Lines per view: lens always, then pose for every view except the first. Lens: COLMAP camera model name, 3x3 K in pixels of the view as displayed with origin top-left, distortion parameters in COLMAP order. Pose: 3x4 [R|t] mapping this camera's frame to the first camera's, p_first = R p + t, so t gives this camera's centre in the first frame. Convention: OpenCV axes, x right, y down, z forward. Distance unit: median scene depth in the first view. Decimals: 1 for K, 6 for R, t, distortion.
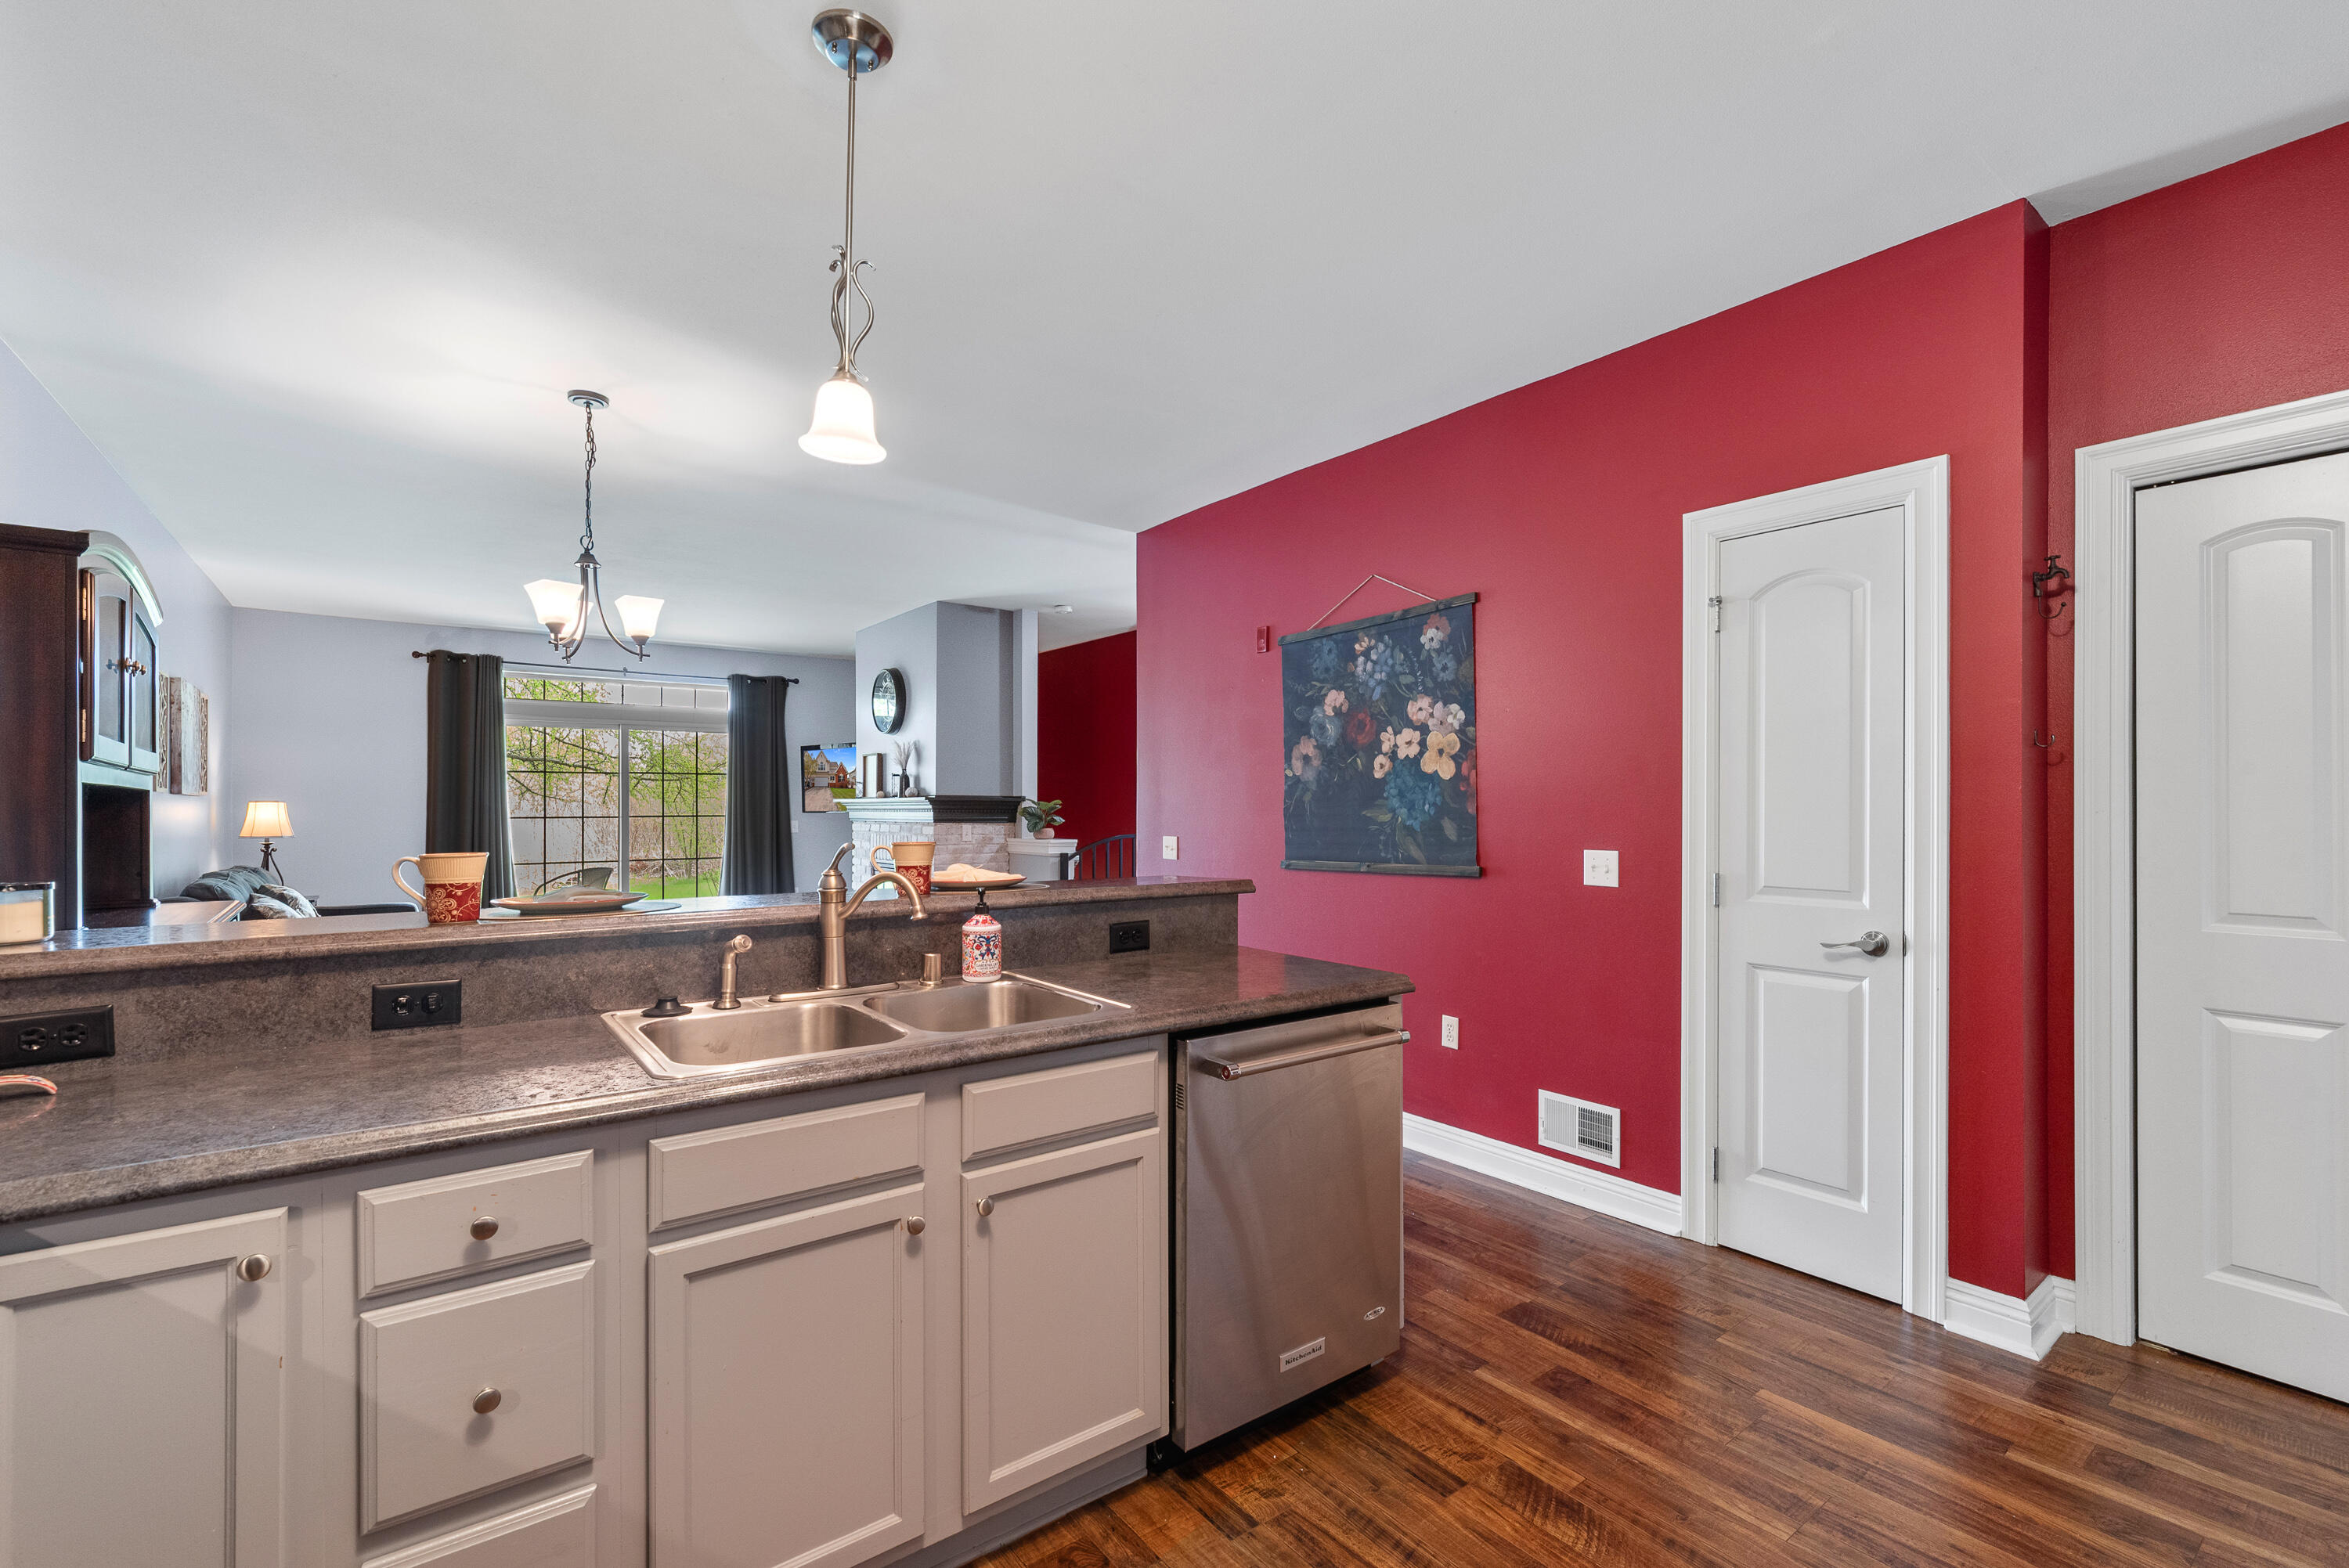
lens RADIAL K [[1021.0, 0, 1187.3], [0, 1021.0, 806.9], [0, 0, 1]] dist [0.003400, 0.000333]
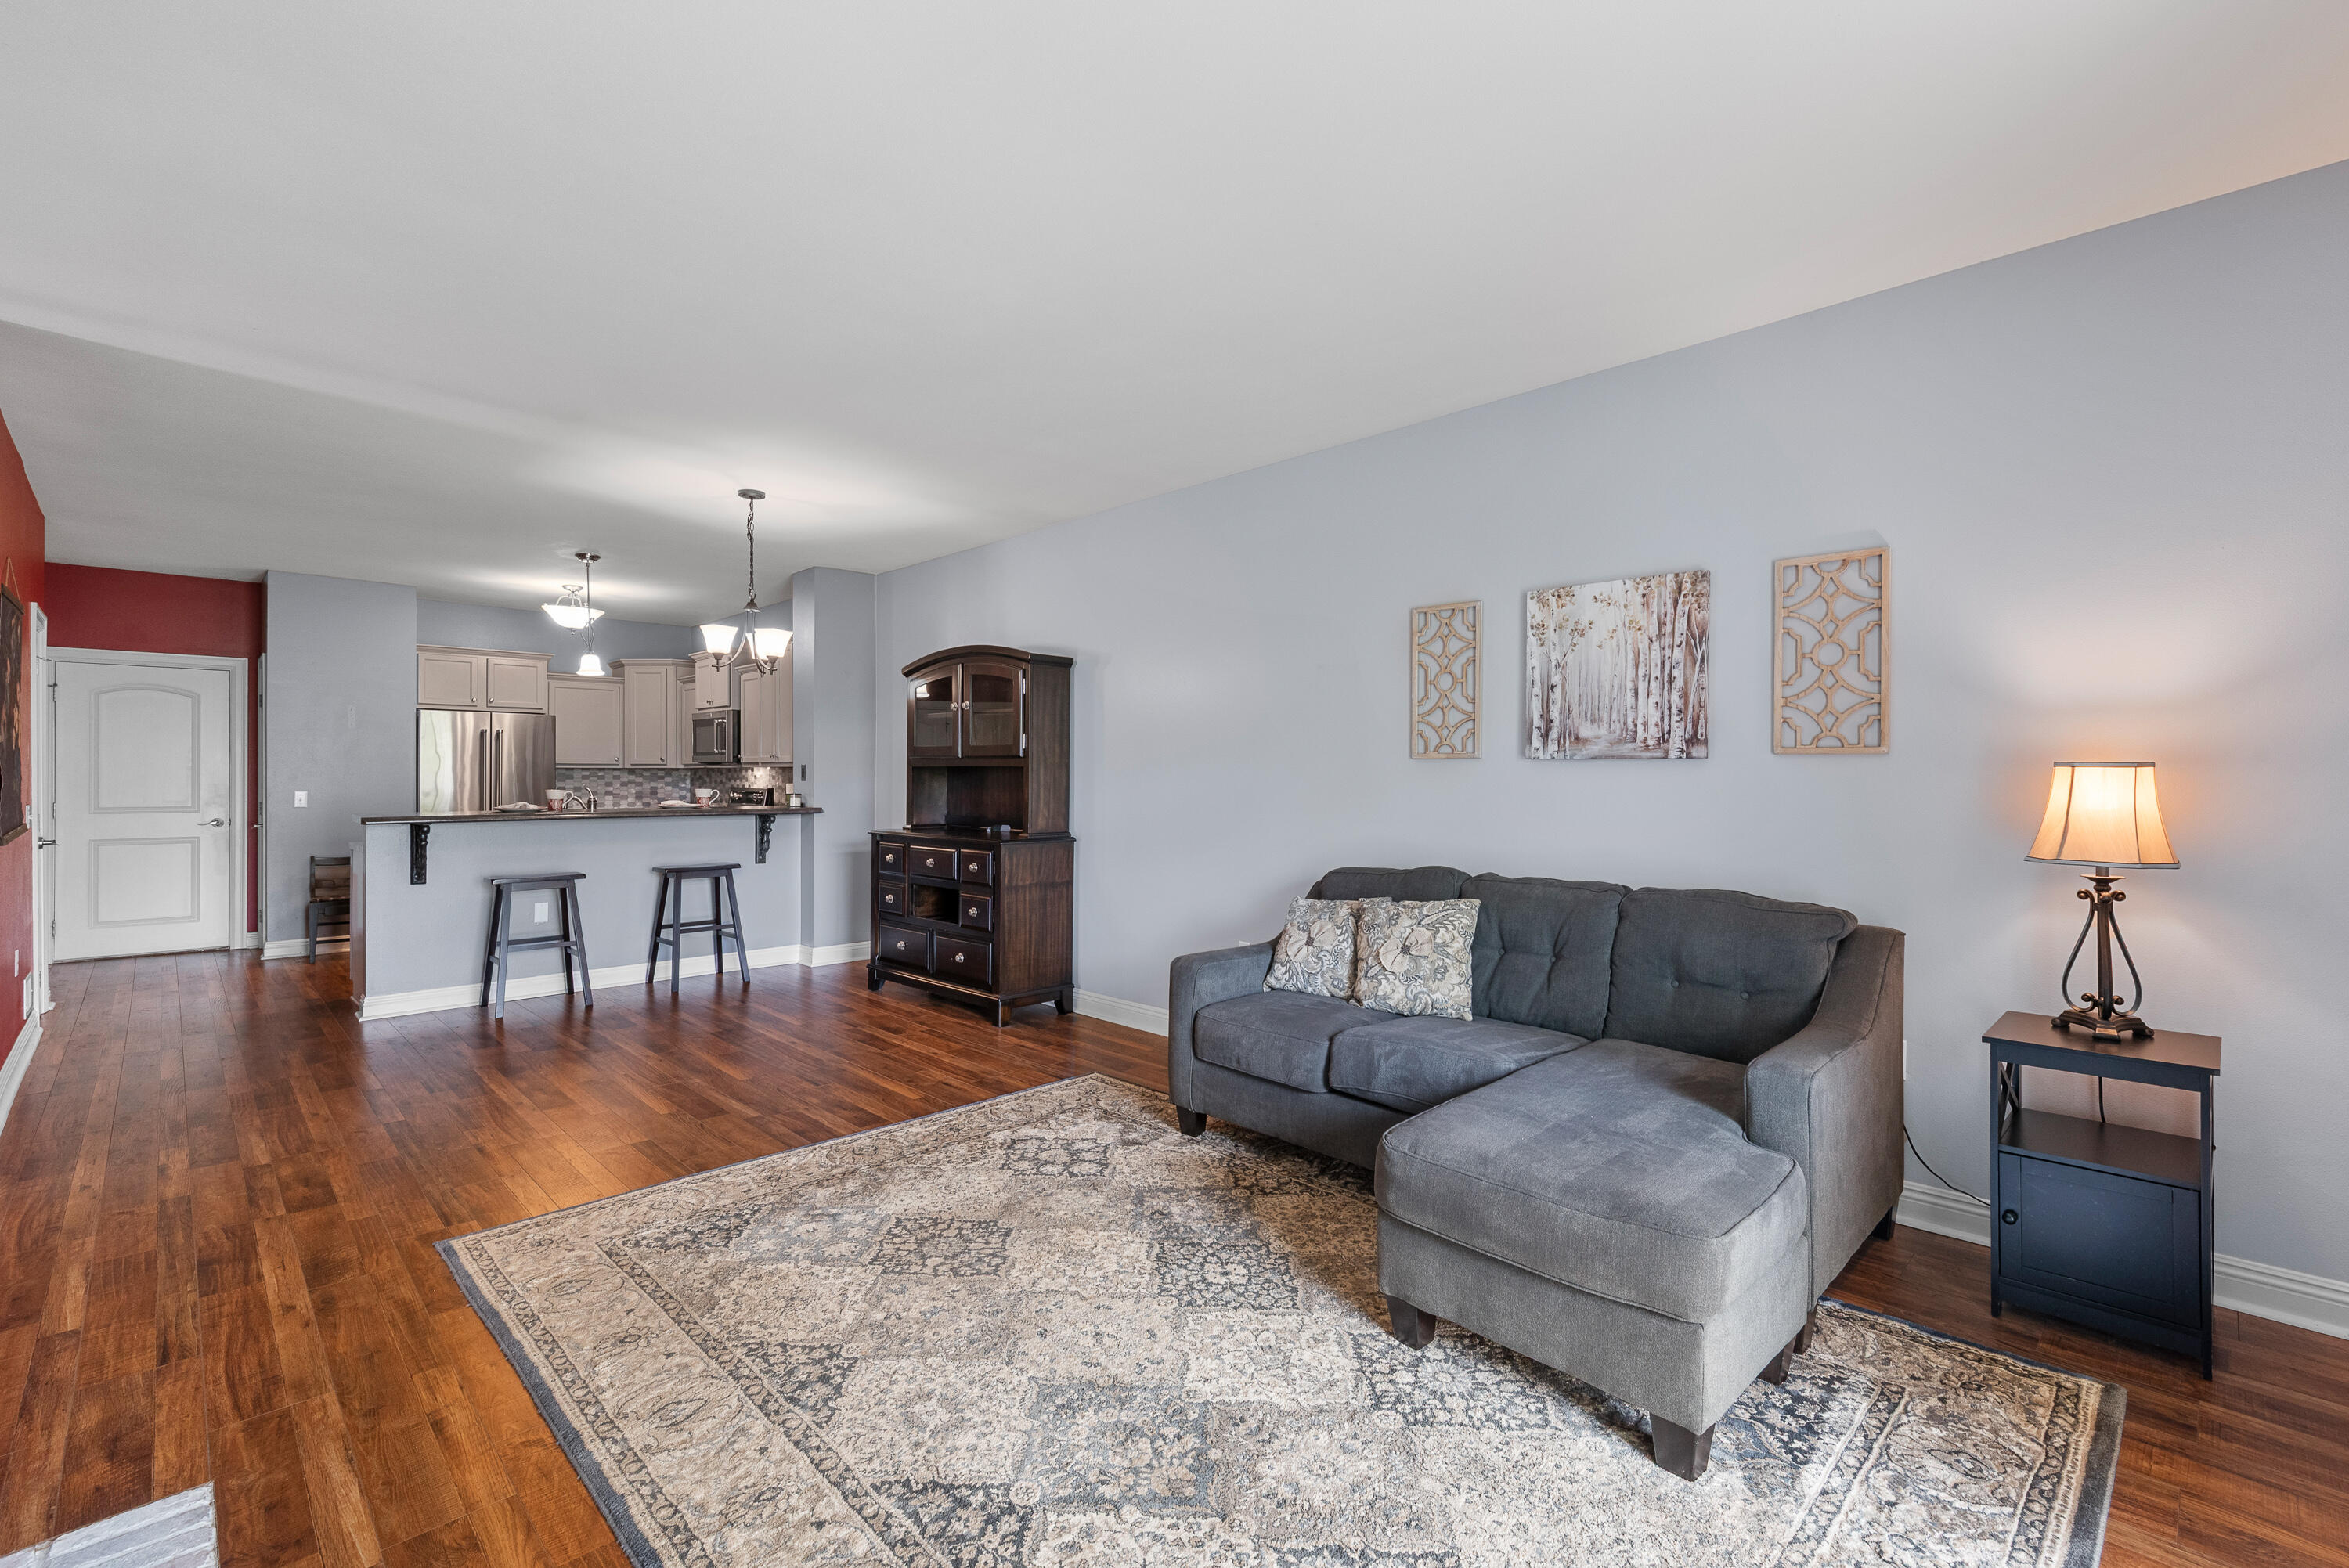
lens RADIAL K [[1031.6, 0, 1185.9], [0, 1031.6, 776.5], [0, 0, 1]] dist [-0.000373, -0.000542]
pose [[-0.991744, -0.000032, -0.128230, -0.922951], [-0.000165, 0.999999, 0.001028, -0.002082], [0.128230, 0.001041, -0.991744, 2.302121]]
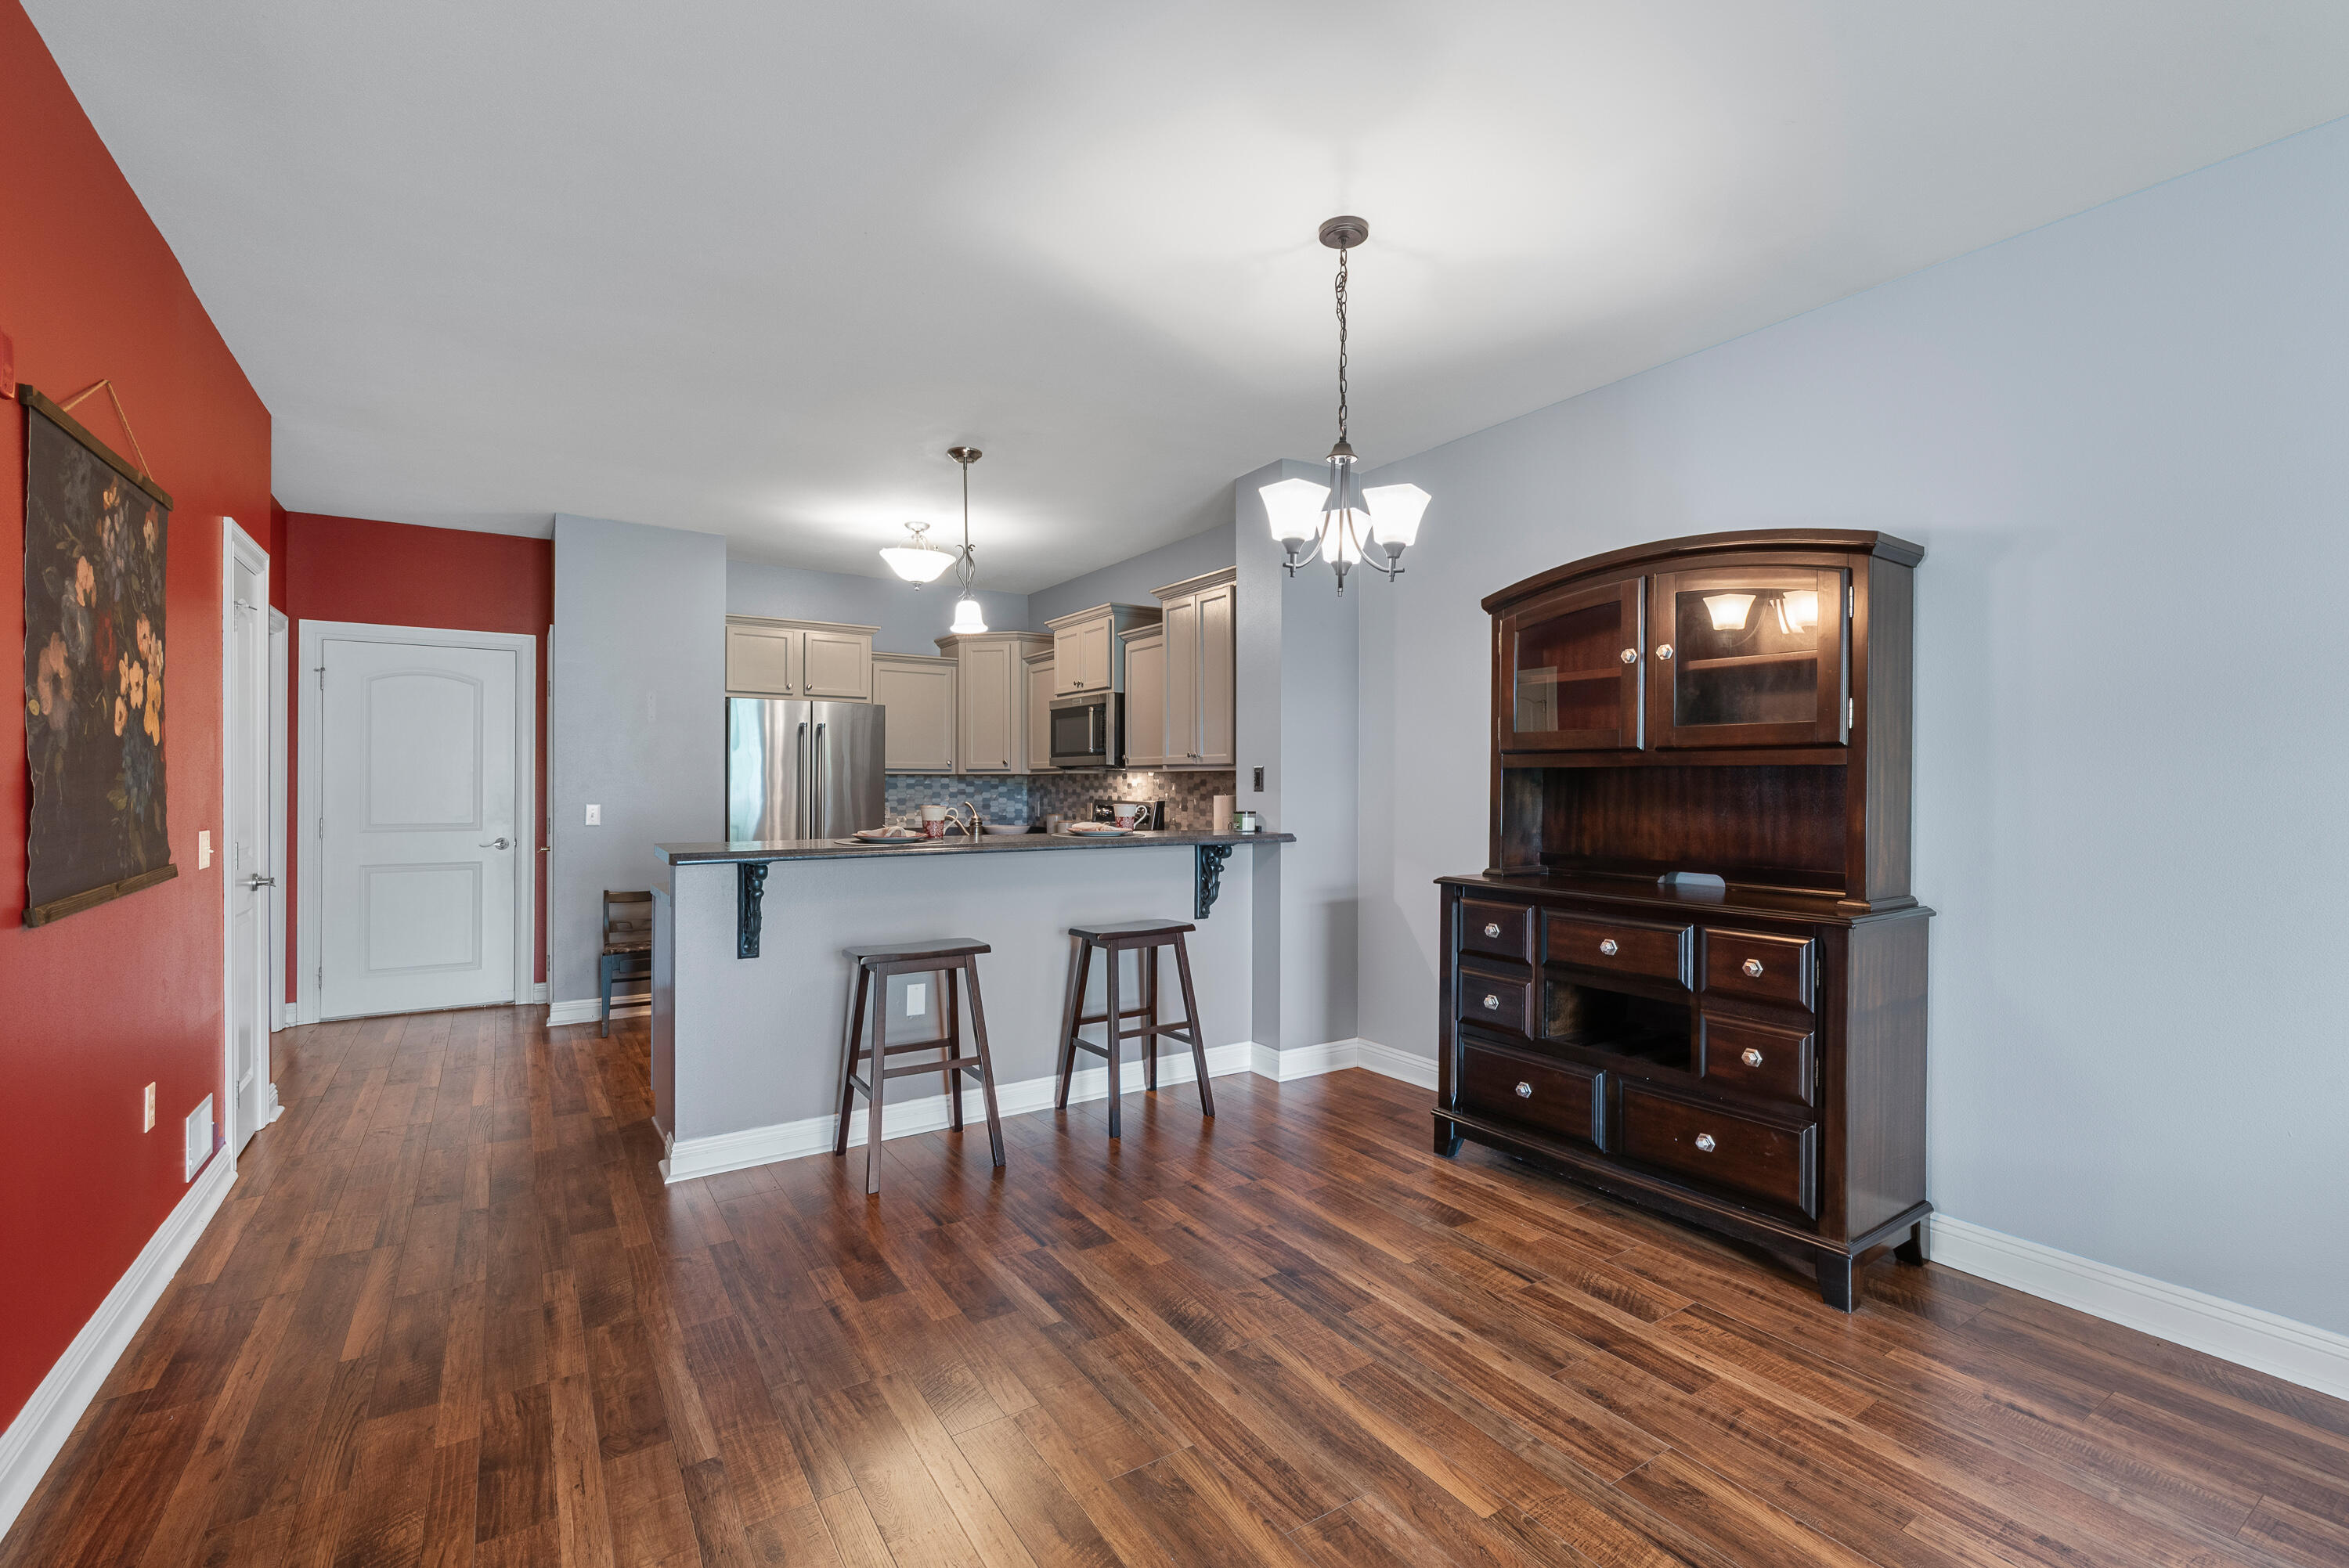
lens RADIAL K [[1022.9, 0, 1174.5], [0, 1022.9, 784.0], [0, 0, 1]] dist [-0.000154, -0.000457]
pose [[-0.997183, -0.000632, 0.075005, -0.475311], [-0.000676, 1.000000, -0.000560, -0.000891], [-0.075005, -0.000609, -0.997183, 1.586836]]
